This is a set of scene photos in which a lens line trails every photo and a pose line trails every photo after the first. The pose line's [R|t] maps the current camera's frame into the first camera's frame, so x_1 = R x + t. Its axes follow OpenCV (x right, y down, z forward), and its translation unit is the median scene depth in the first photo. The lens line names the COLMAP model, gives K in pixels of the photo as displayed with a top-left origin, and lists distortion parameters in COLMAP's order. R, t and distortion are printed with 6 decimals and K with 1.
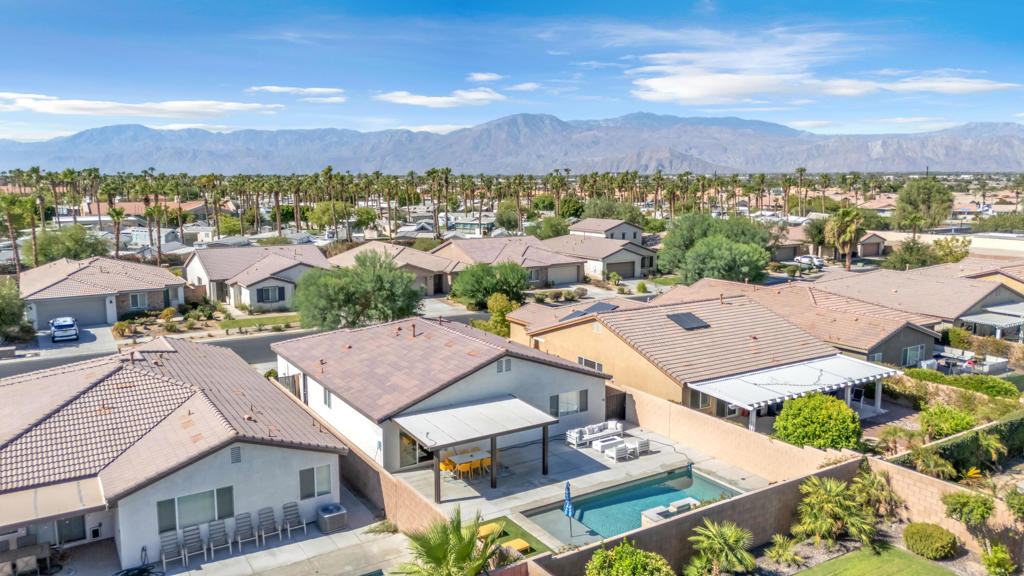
lens RADIAL K [[748.5, 0, 511.2], [0, 748.5, 289.3], [0, 0, 1]] dist [0.069198, -0.055071]
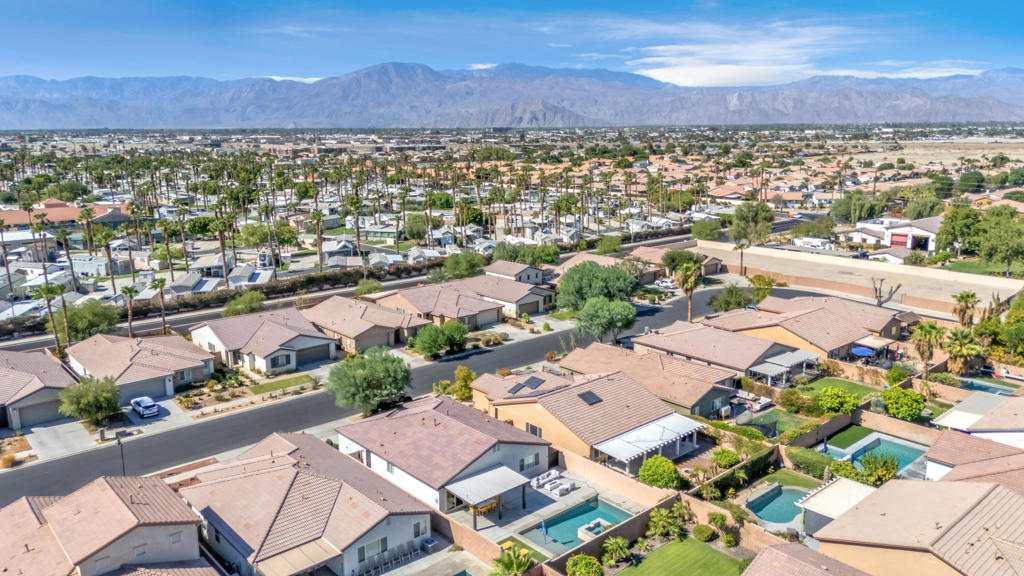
lens RADIAL K [[748.5, 0, 506.1], [0, 748.5, 293.6], [0, 0, 1]] dist [0.069198, -0.055071]
pose [[0.987589, -0.042247, 0.151269, -0.166984], [0.031748, 0.996959, 0.071162, -0.272487], [-0.153816, -0.065477, 0.985928, -0.526907]]
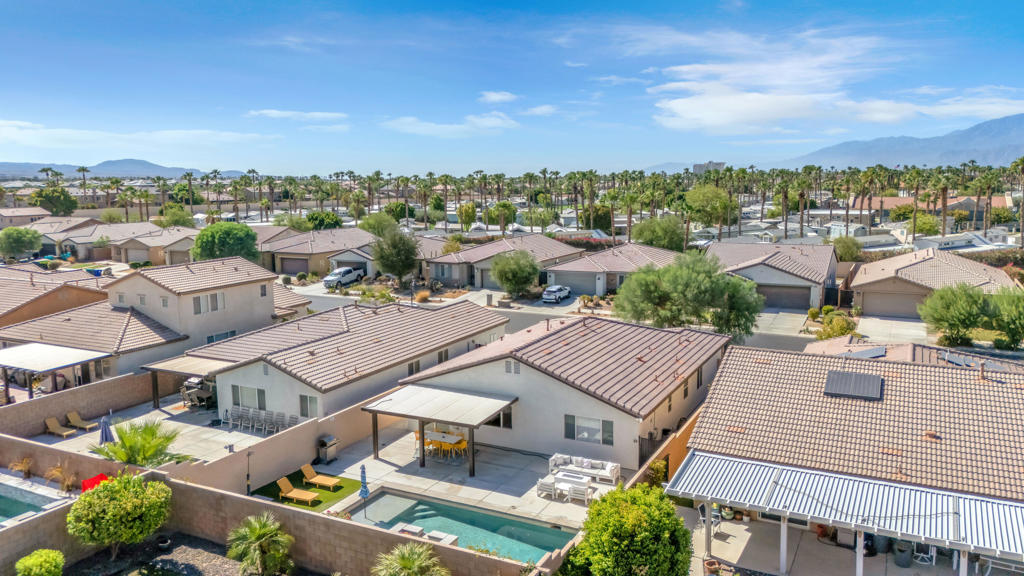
lens RADIAL K [[748.5, 0, 513.1], [0, 748.5, 294.5], [0, 0, 1]] dist [0.069198, -0.055071]
pose [[0.502696, 0.127287, -0.855041, 0.564096], [-0.114568, 0.990185, 0.080049, -0.049914], [0.856838, 0.057720, 0.512345, 0.328190]]
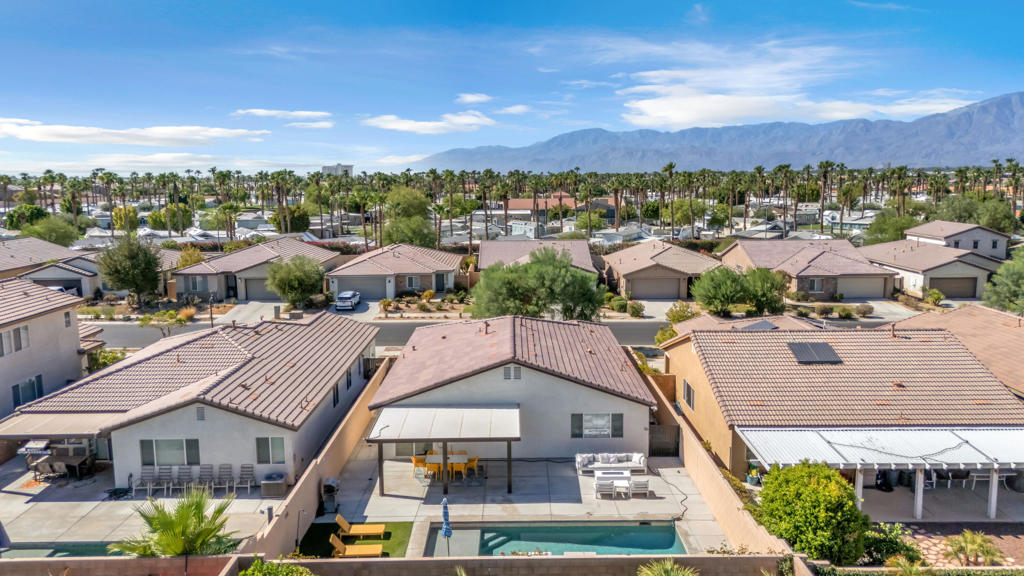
lens RADIAL K [[748.5, 0, 512.5], [0, 748.5, 283.1], [0, 0, 1]] dist [0.069198, -0.055071]
pose [[0.846571, 0.069609, -0.527704, 0.330523], [-0.071163, 0.997313, 0.017390, -0.019583], [0.527497, 0.022831, 0.849250, 0.125762]]
